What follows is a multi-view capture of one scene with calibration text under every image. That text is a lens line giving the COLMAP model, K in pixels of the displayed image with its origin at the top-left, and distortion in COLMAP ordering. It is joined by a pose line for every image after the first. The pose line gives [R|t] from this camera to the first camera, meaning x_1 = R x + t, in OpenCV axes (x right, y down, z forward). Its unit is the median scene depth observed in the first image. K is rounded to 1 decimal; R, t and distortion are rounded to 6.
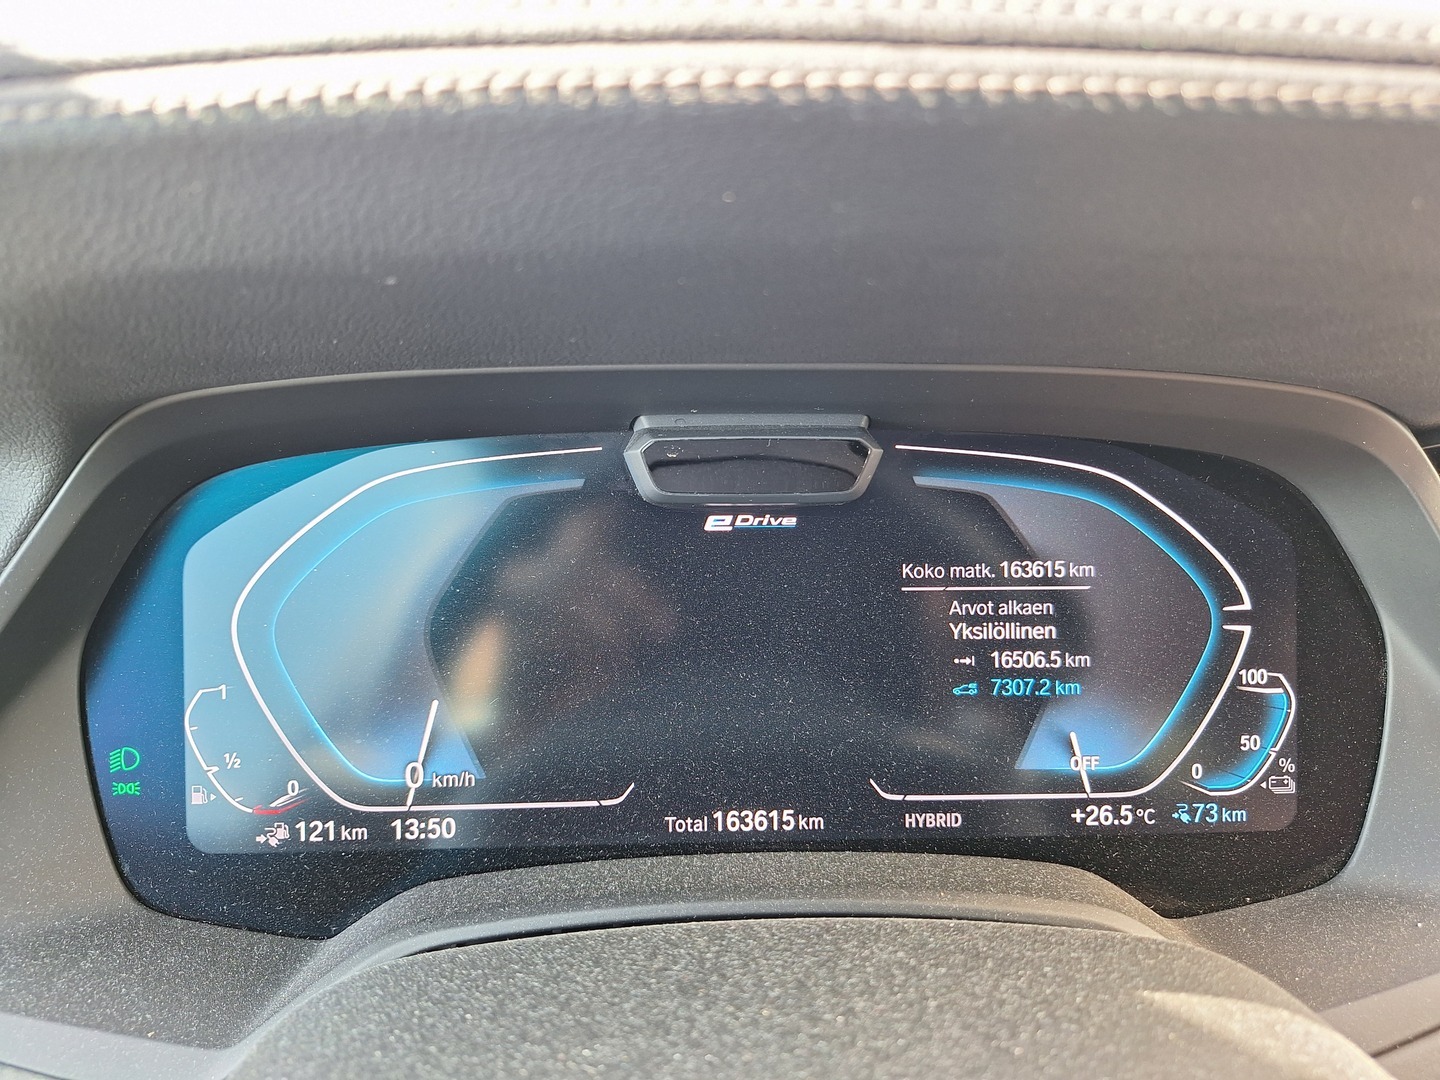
lens RADIAL K [[1037.5, 0, 720.6], [0, 1037.5, 540.3], [0, 0, 1]] dist [0.021241, -0.013607]
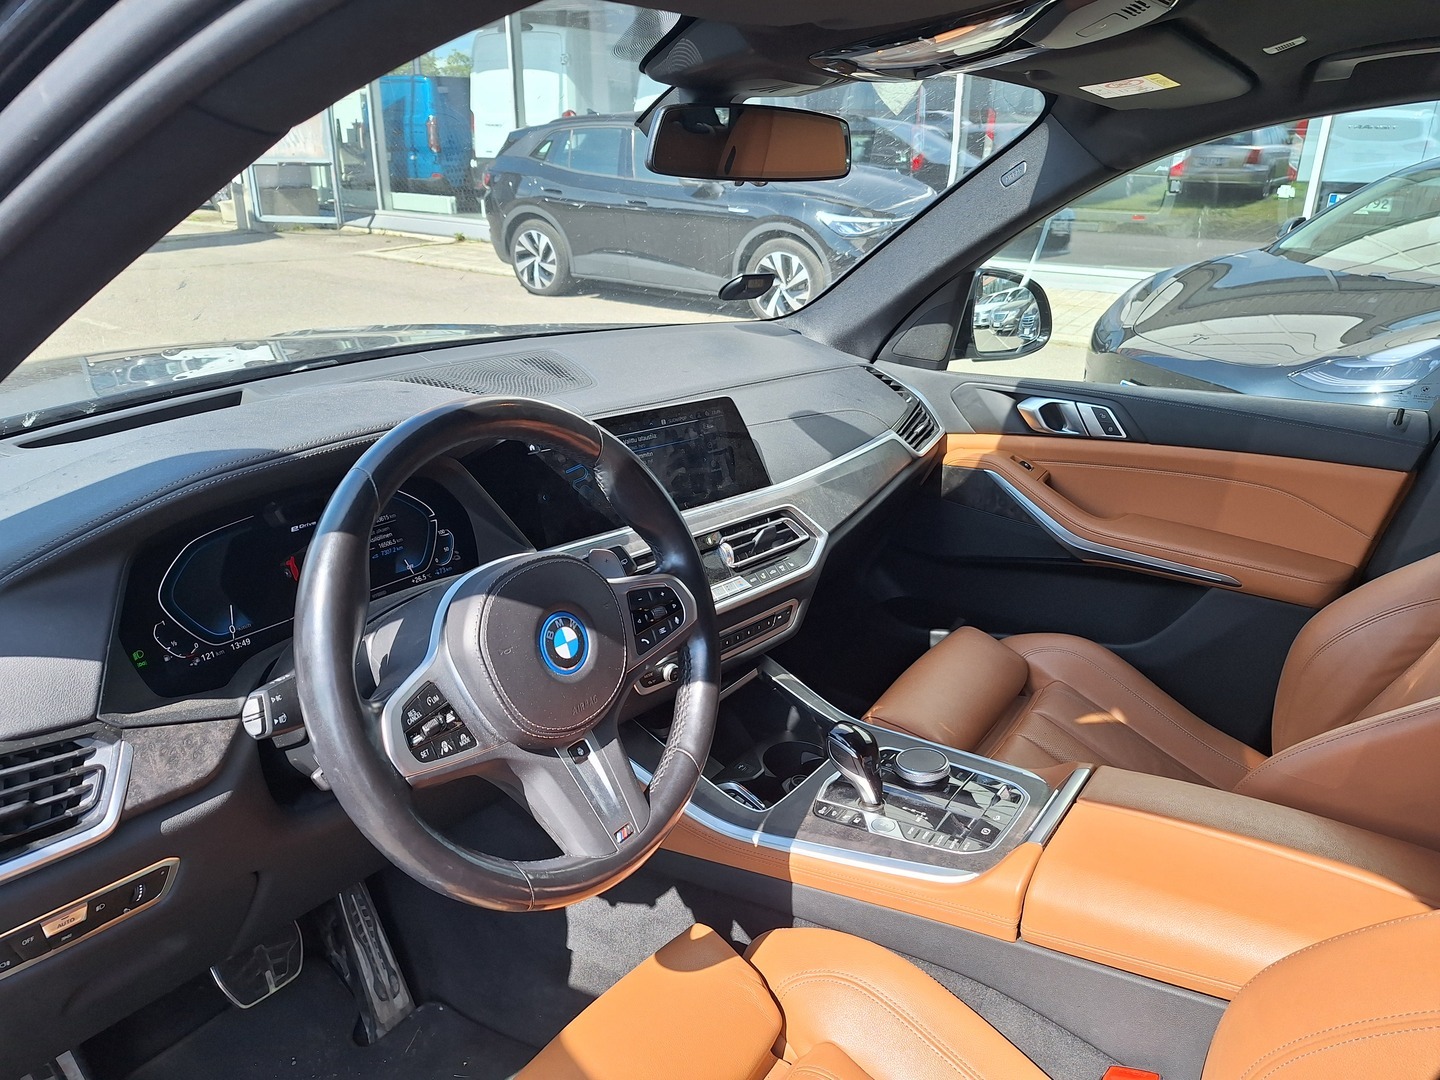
lens RADIAL K [[1037.5, 0, 718.6], [0, 1037.5, 538.9], [0, 0, 1]] dist [0.021241, -0.013607]
pose [[0.633559, -0.265065, 0.726872, -1.539066], [0.240912, 0.960363, 0.140225, -0.123184], [-0.735231, 0.086271, 0.672304, -2.174588]]
